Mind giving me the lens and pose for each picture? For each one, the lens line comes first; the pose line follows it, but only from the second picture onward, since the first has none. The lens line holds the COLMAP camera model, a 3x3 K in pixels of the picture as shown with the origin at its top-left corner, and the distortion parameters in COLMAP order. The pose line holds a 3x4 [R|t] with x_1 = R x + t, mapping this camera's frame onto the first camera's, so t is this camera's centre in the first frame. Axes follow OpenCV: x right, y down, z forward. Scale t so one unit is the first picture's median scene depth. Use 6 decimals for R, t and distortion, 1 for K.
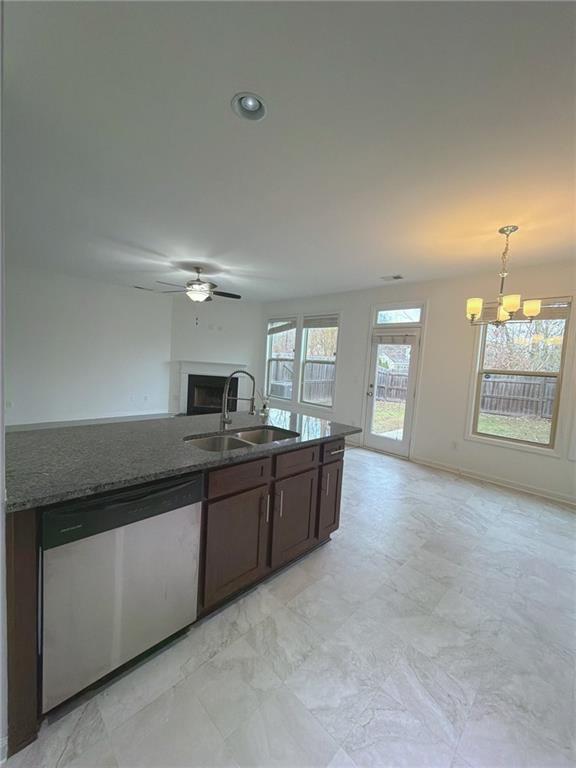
lens RADIAL K [[307.2, 0, 288.0], [0, 307.2, 384.0], [0, 0, 1]] dist [0.001001, -0.000197]
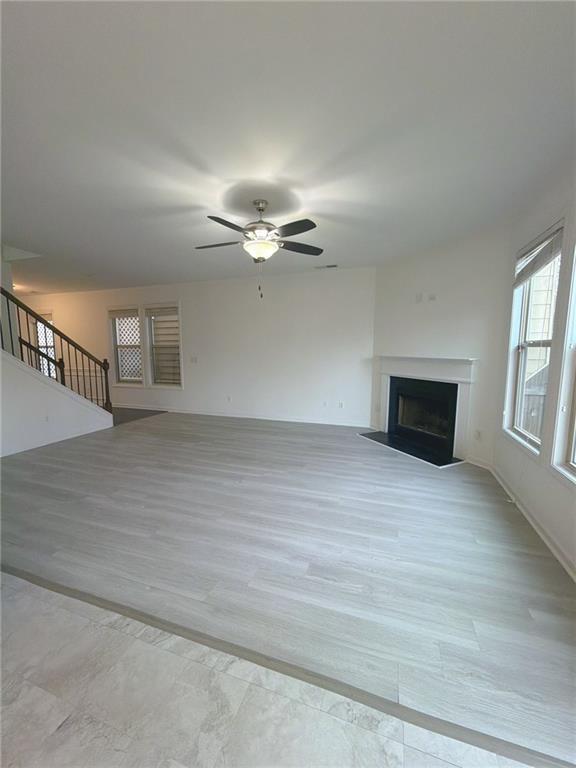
lens RADIAL K [[307.2, 0, 288.0], [0, 307.2, 384.0], [0, 0, 1]] dist [0.001001, -0.000197]
pose [[0.409660, 0.043982, -0.911177, 0.202239], [-0.040636, 0.998725, 0.029938, -0.026263], [0.911333, 0.024762, 0.410925, 0.539112]]
